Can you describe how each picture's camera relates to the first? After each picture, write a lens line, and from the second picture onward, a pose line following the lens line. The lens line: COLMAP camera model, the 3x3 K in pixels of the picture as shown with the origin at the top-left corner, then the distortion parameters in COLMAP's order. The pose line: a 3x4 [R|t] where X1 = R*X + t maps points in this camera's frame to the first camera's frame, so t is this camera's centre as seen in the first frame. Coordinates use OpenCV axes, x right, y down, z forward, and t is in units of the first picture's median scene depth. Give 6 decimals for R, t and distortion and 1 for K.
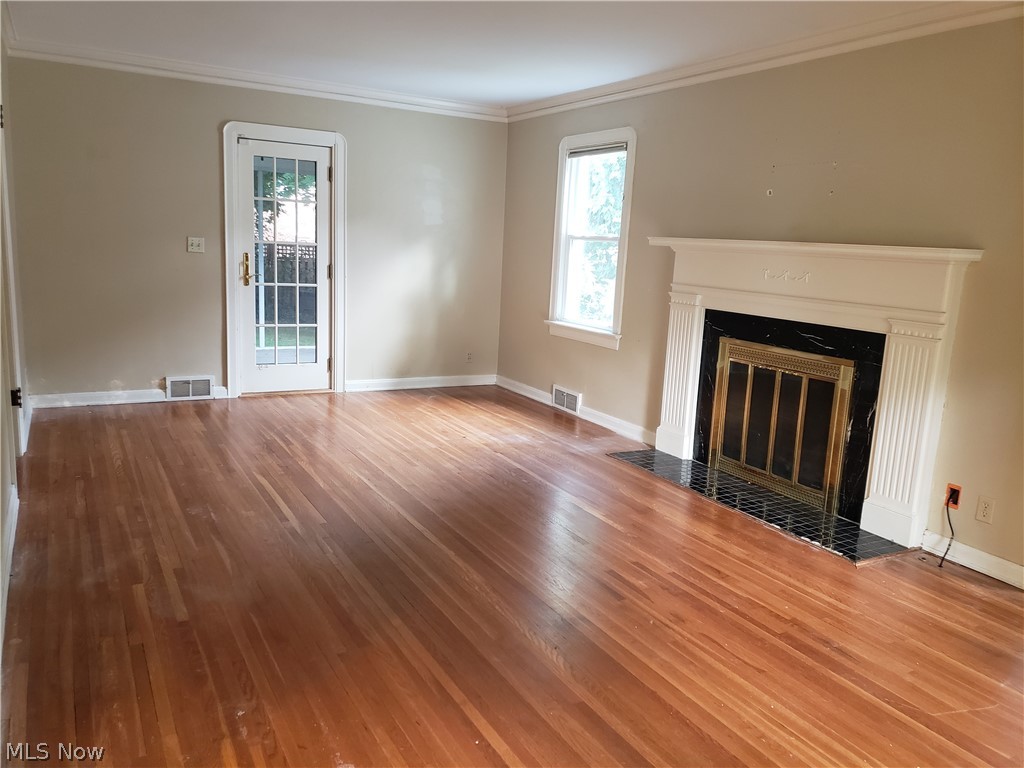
lens RADIAL K [[801.7, 0, 516.5], [0, 801.7, 384.2], [0, 0, 1]] dist [0.056122, -0.001968]
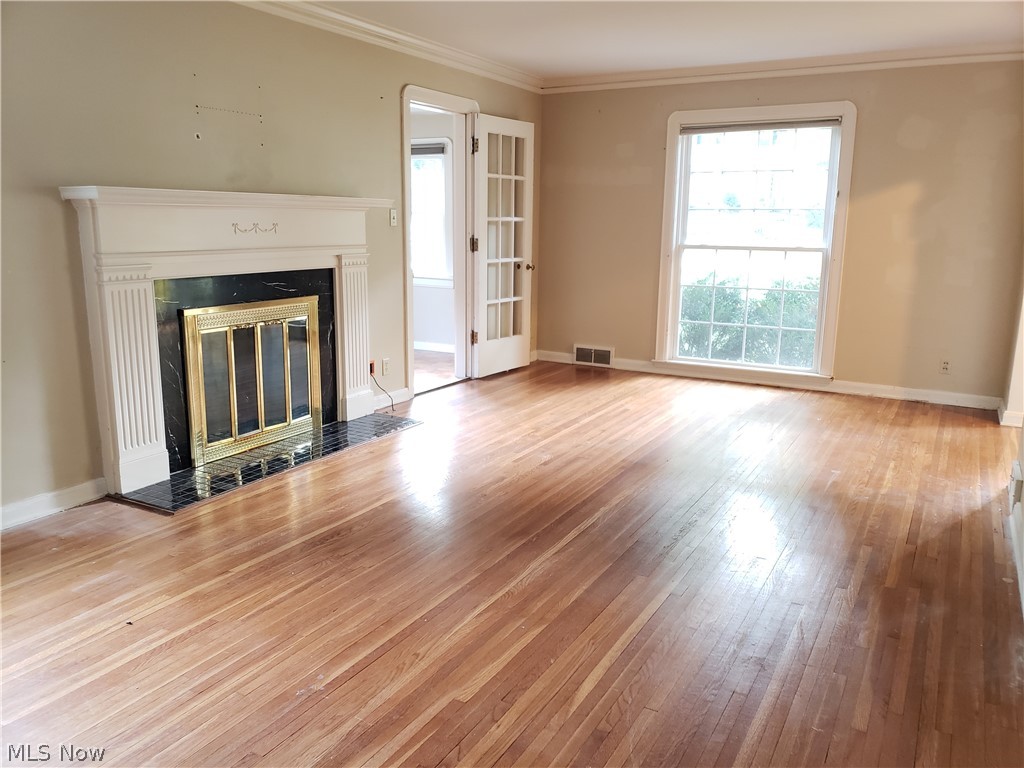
lens RADIAL K [[801.7, 0, 515.8], [0, 801.7, 384.1], [0, 0, 1]] dist [0.056122, -0.001968]
pose [[-0.523990, -0.230962, 0.819811, -0.812875], [0.116364, 0.934093, 0.337533, -0.299726], [-0.843738, 0.272261, -0.462580, 1.472818]]
